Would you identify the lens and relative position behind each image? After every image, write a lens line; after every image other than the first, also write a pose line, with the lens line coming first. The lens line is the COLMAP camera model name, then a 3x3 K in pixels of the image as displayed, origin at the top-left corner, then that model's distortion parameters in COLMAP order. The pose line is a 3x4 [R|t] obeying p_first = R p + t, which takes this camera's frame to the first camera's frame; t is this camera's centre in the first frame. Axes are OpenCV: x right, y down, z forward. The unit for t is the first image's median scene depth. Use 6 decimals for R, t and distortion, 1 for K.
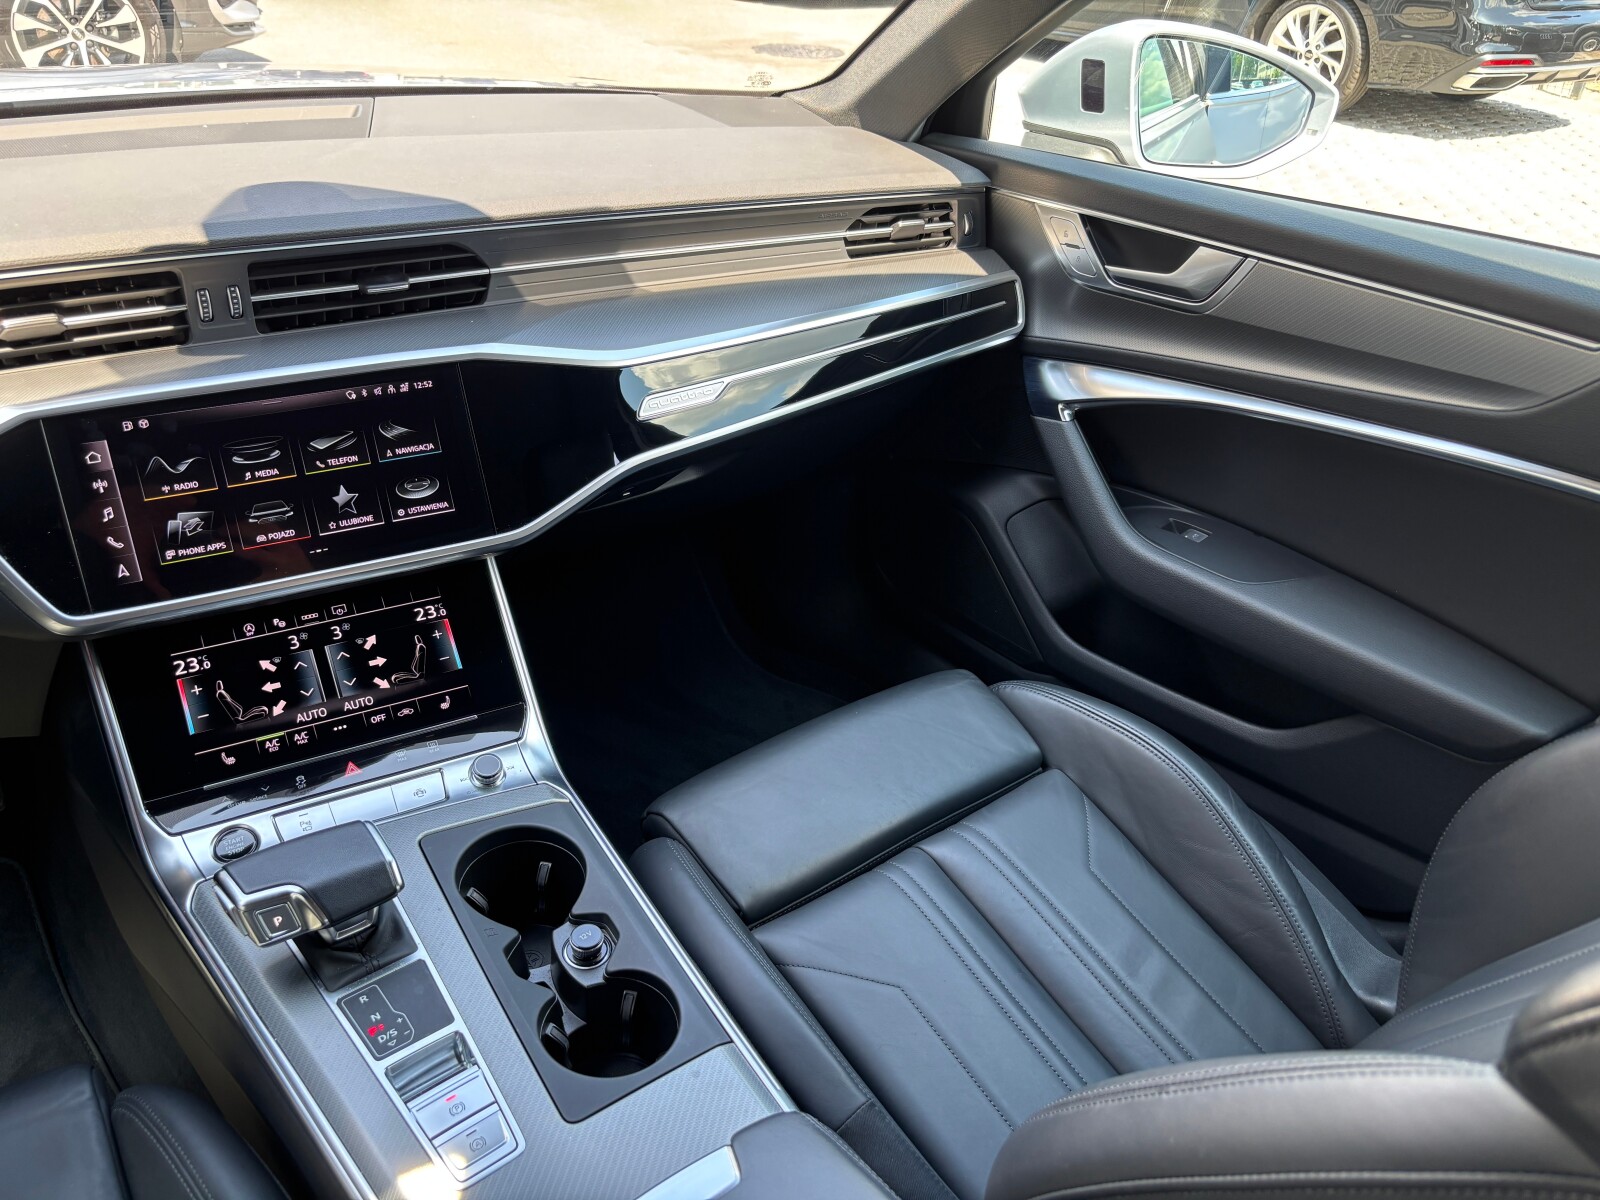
lens RADIAL K [[1234.1, 0, 817.9], [0, 1234.1, 618.1], [0, 0, 1]] dist [0.008855, -0.026275]
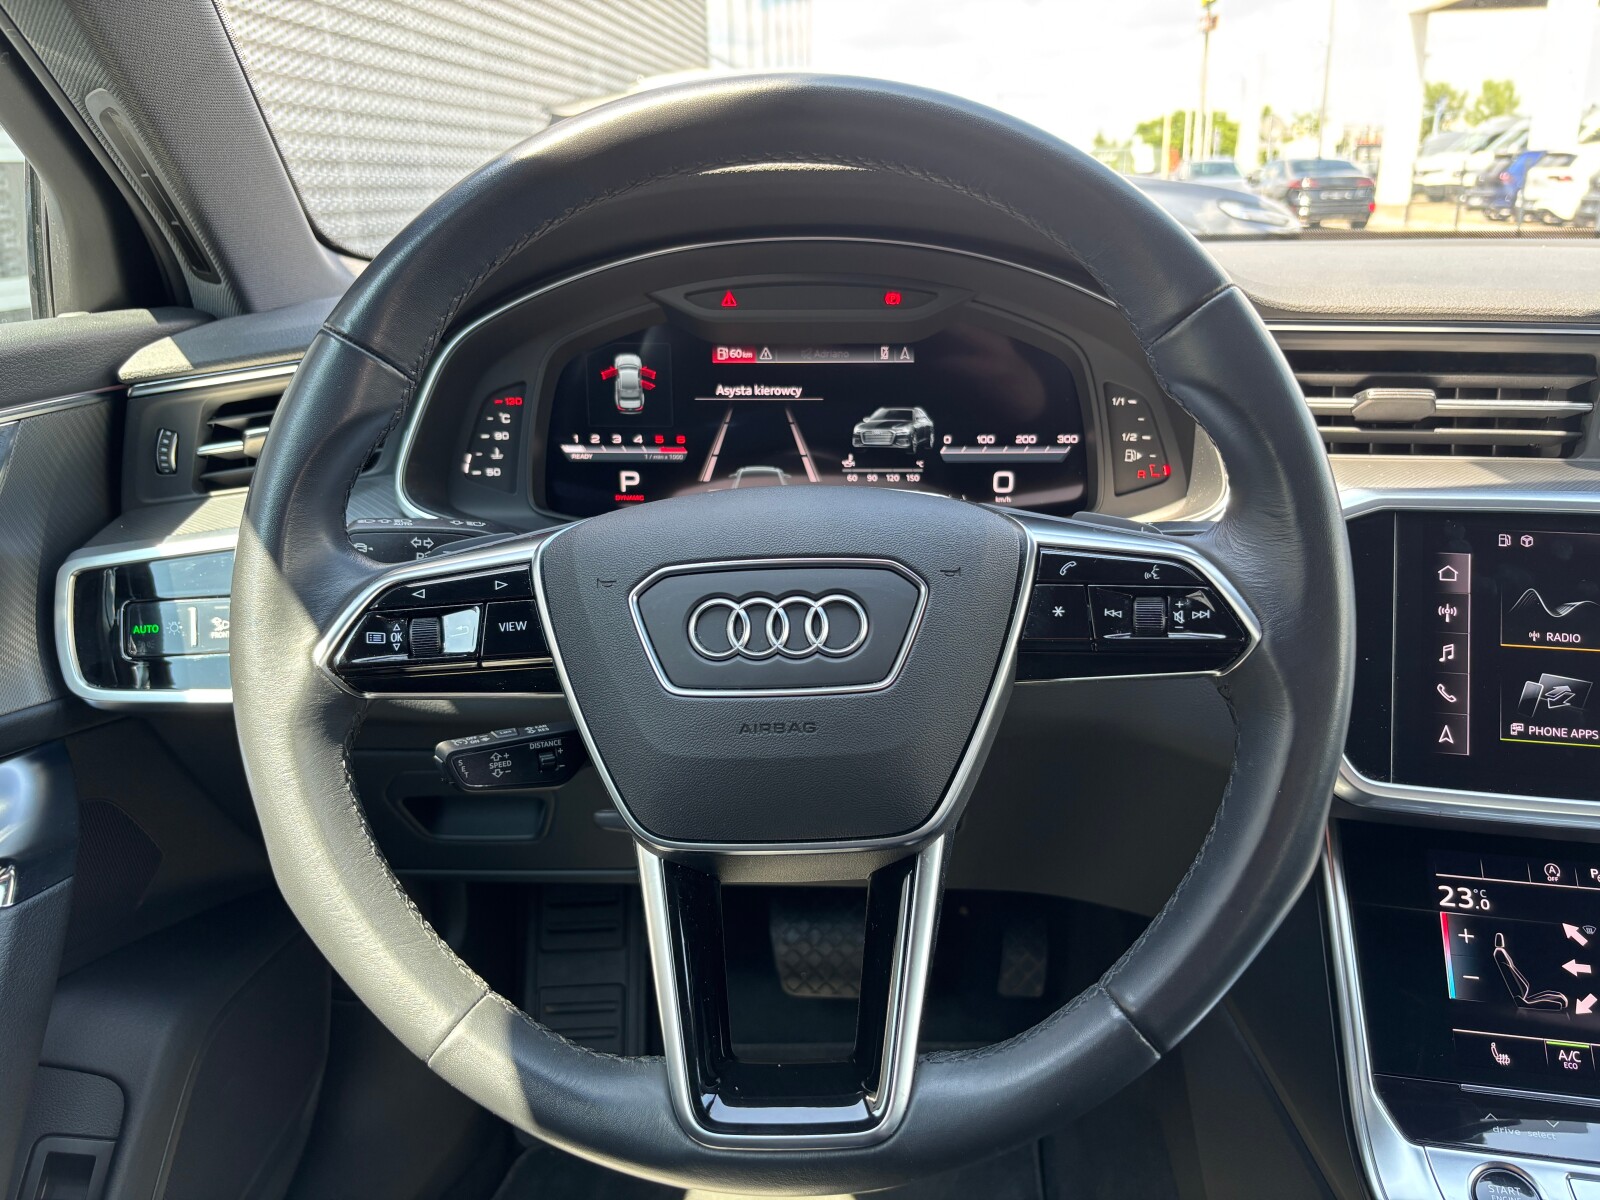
lens RADIAL K [[1234.1, 0, 781.1], [0, 1234.1, 593.3], [0, 0, 1]] dist [0.008855, -0.026275]
pose [[0.744820, 0.146784, -0.650920, -0.362656], [-0.308179, 0.940902, -0.140460, 0.090245], [0.591835, 0.305217, 0.746039, 0.211734]]
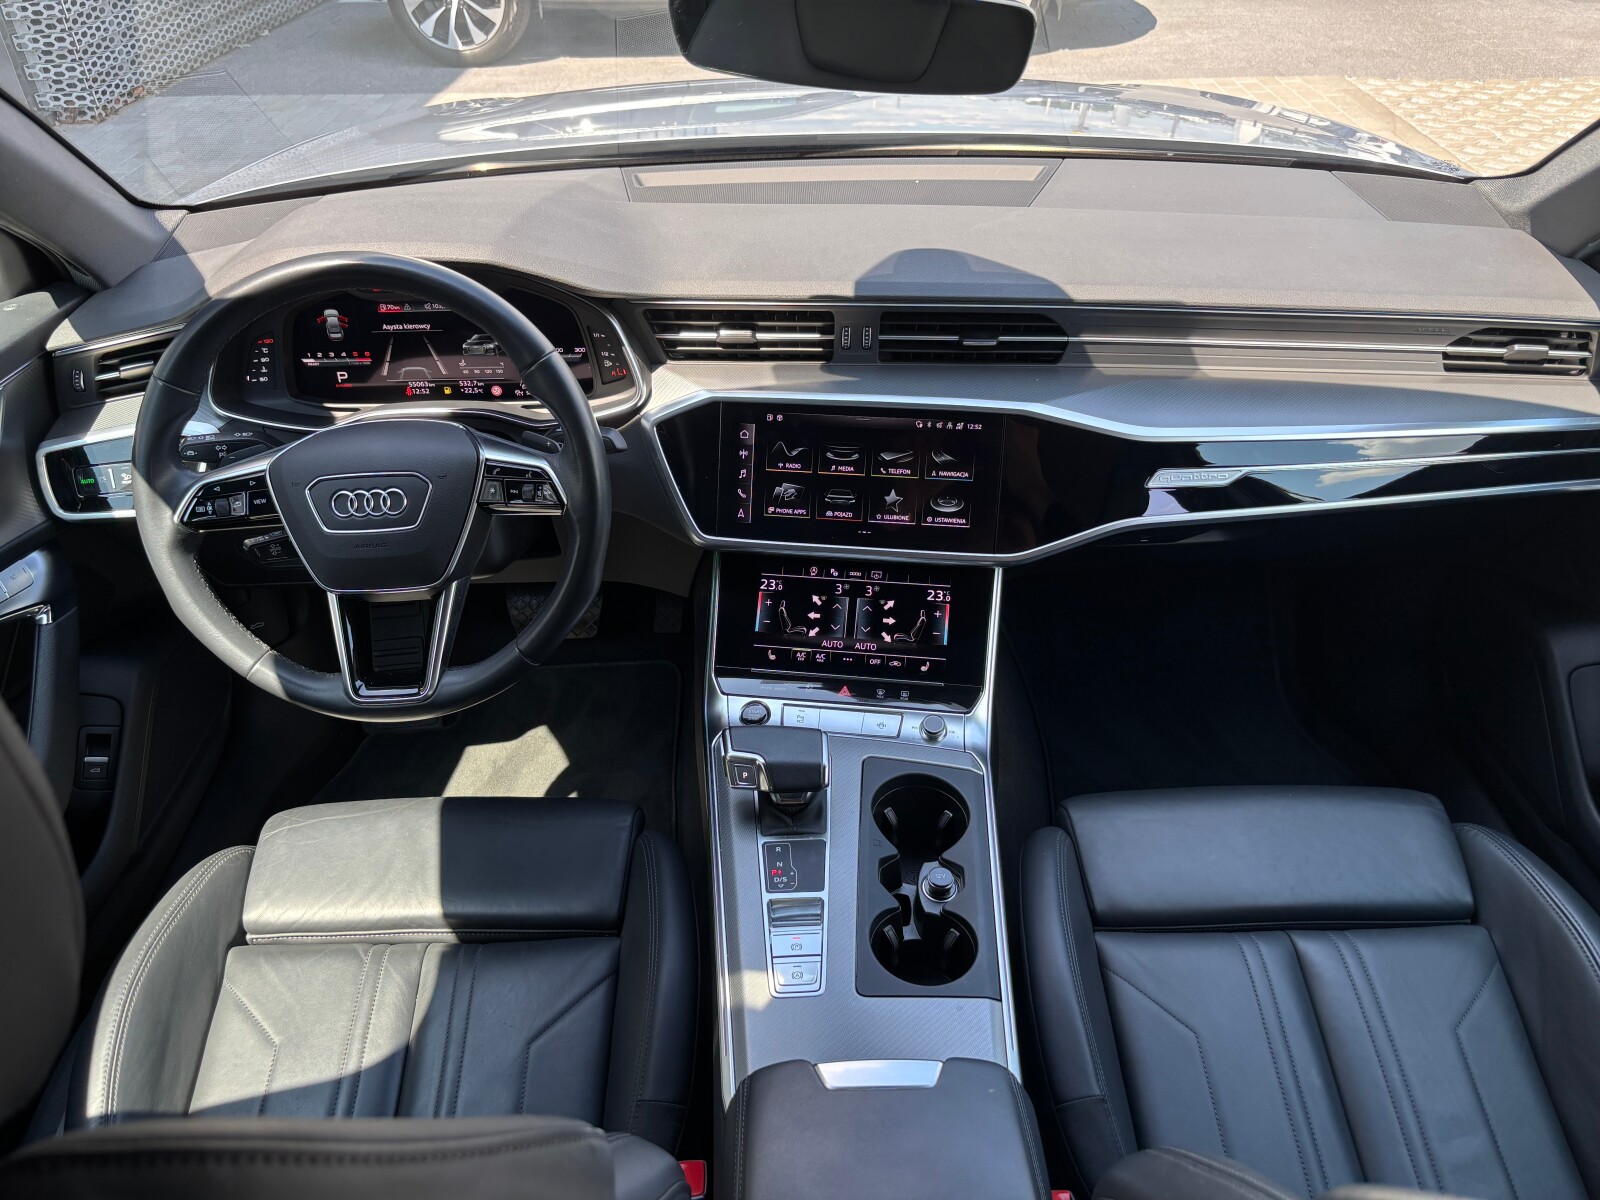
lens RADIAL K [[1234.1, 0, 789.6], [0, 1234.1, 629.3], [0, 0, 1]] dist [0.008855, -0.026275]
pose [[0.791718, 0.307397, -0.527911, 0.266319], [-0.274816, 0.951011, 0.141616, -0.117294], [0.545581, 0.032958, 0.837410, -0.165858]]
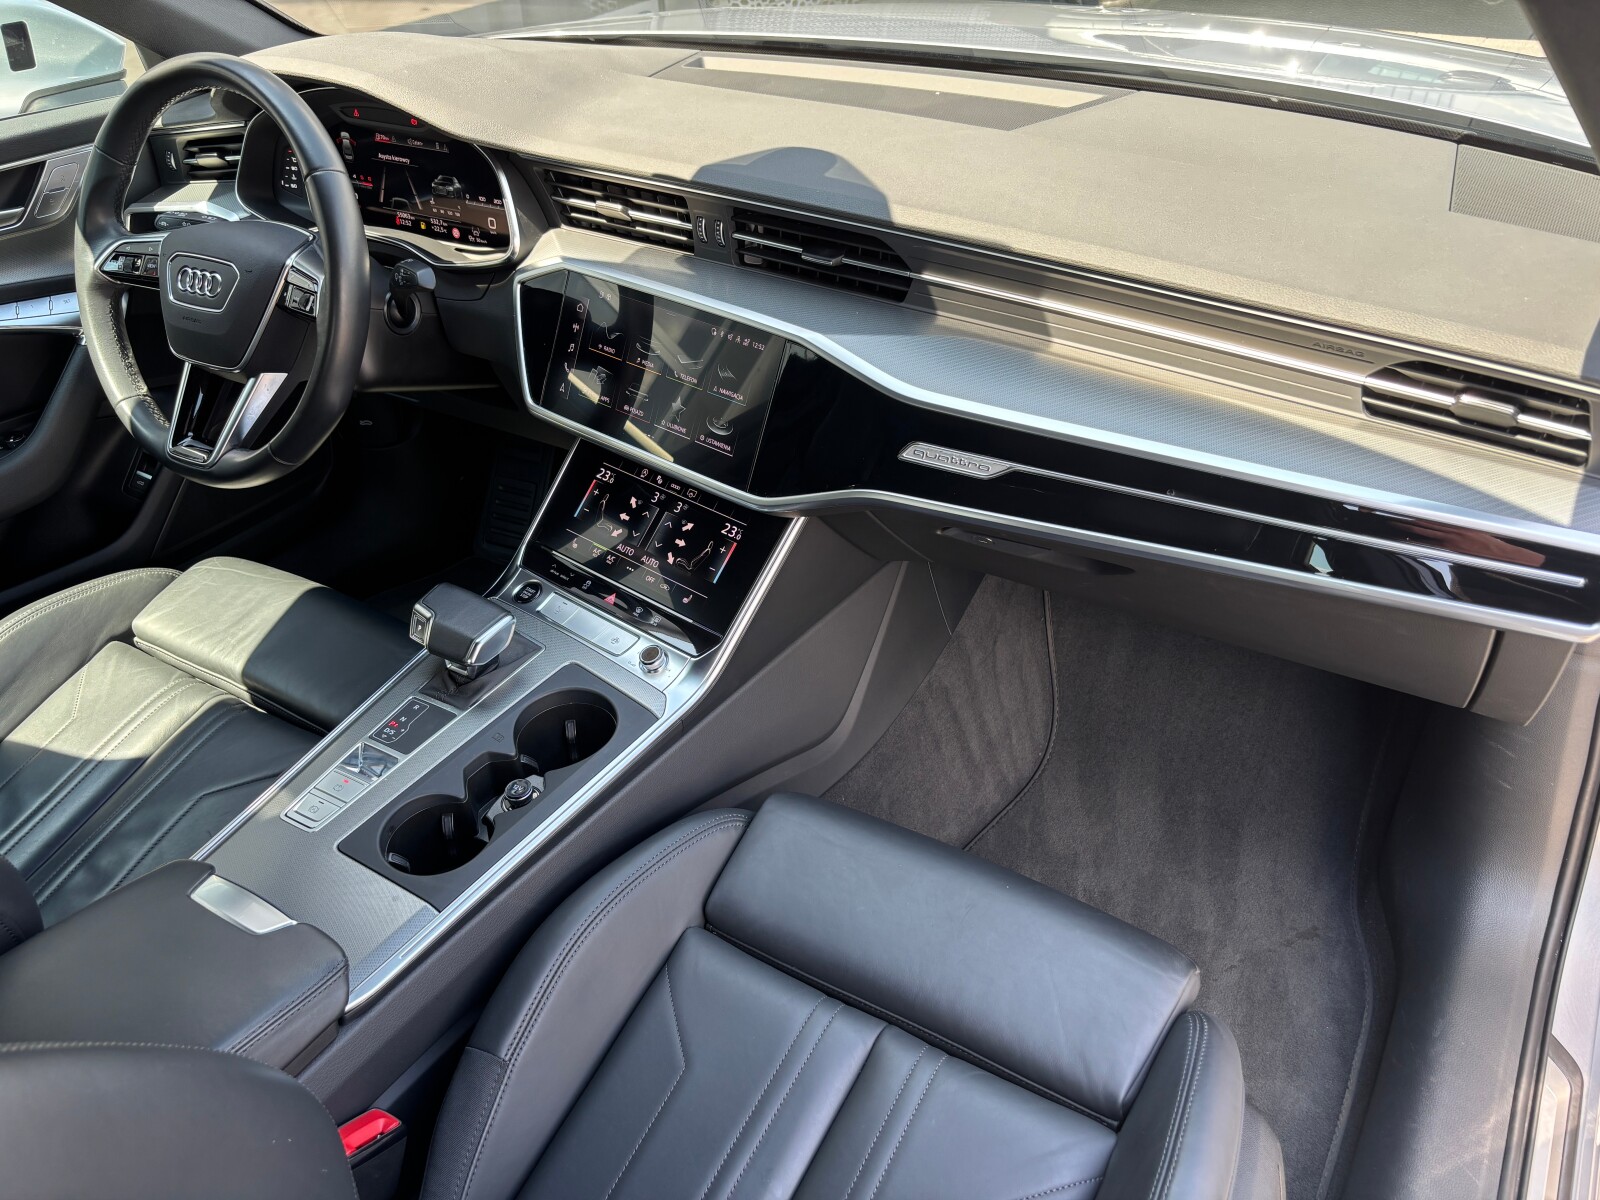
lens RADIAL K [[1234.1, 0, 766.1], [0, 1234.1, 618.2], [0, 0, 1]] dist [0.008855, -0.026275]
pose [[0.324671, 0.499915, -0.802916, 0.711469], [-0.450023, 0.828306, 0.333750, -0.360176], [0.831906, 0.252972, 0.493900, 0.504954]]
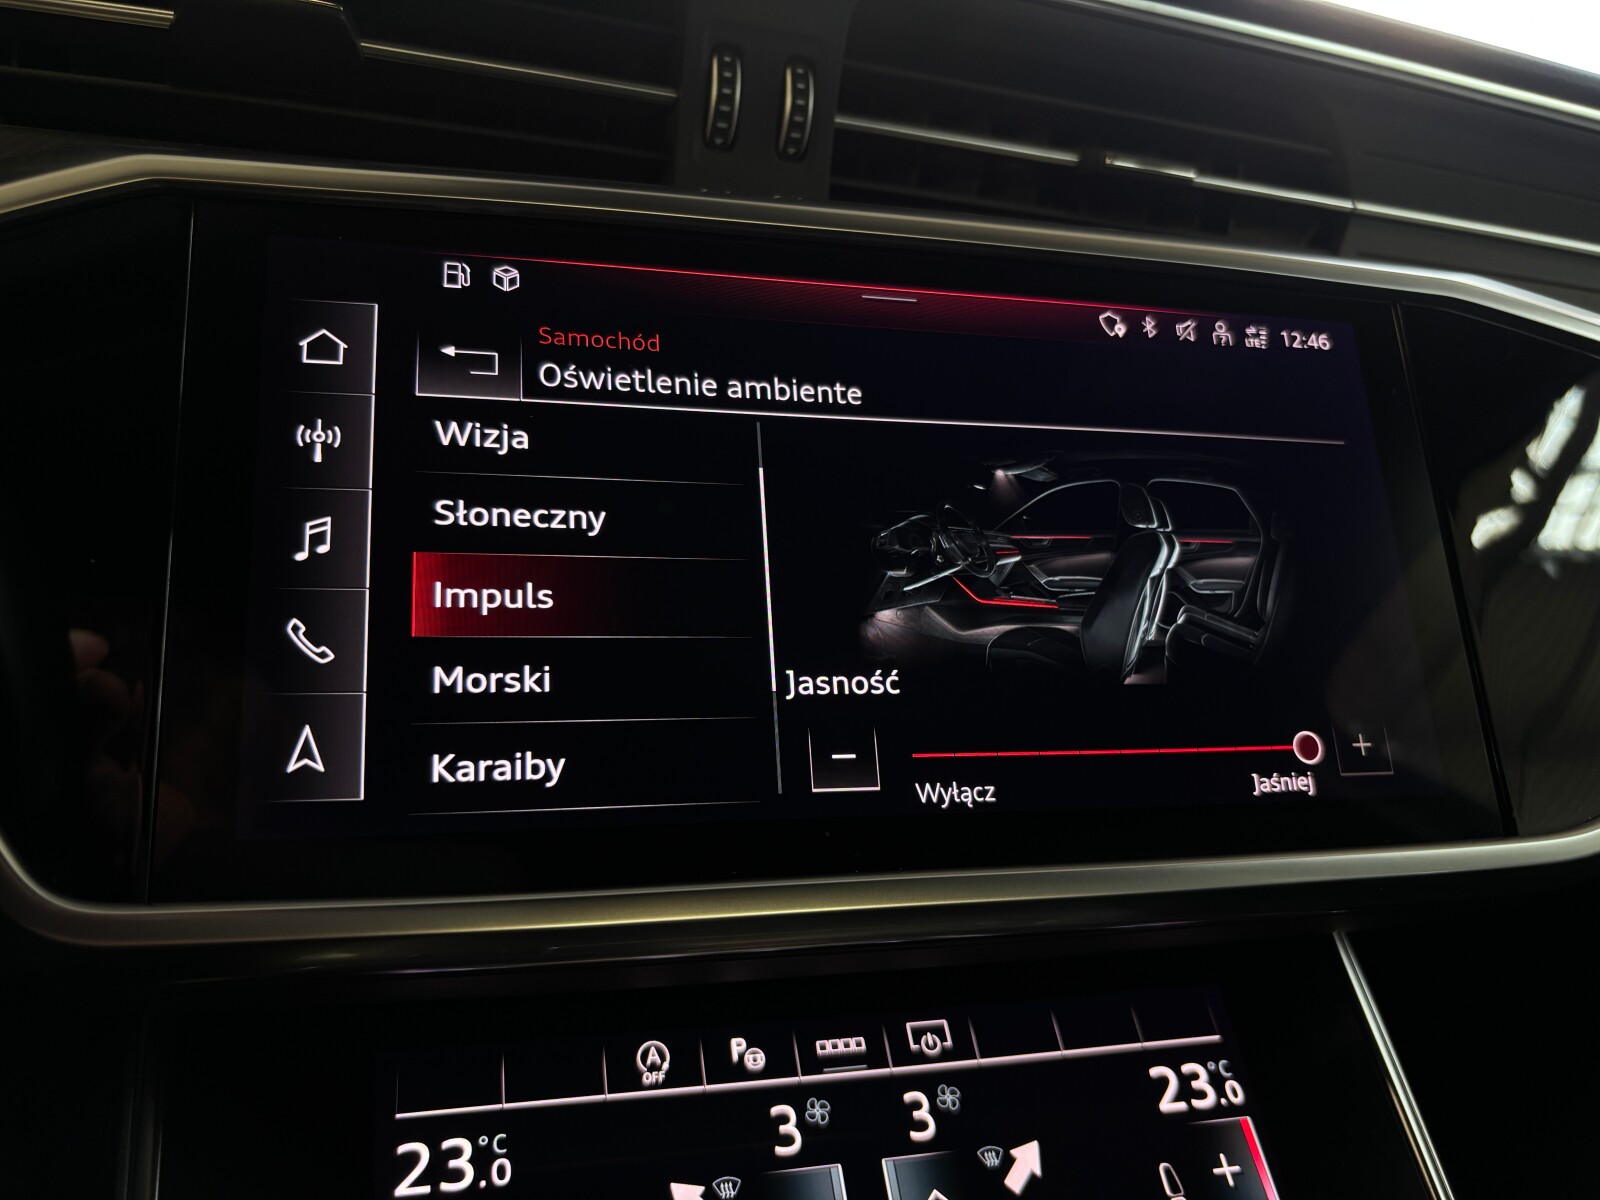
lens RADIAL K [[1234.1, 0, 796.1], [0, 1234.1, 611.8], [0, 0, 1]] dist [0.008855, -0.026275]
pose [[0.968985, 0.051957, -0.241596, -0.364267], [-0.140340, 0.920396, -0.364932, 0.013355], [0.203403, 0.387520, 0.899142, 0.703346]]
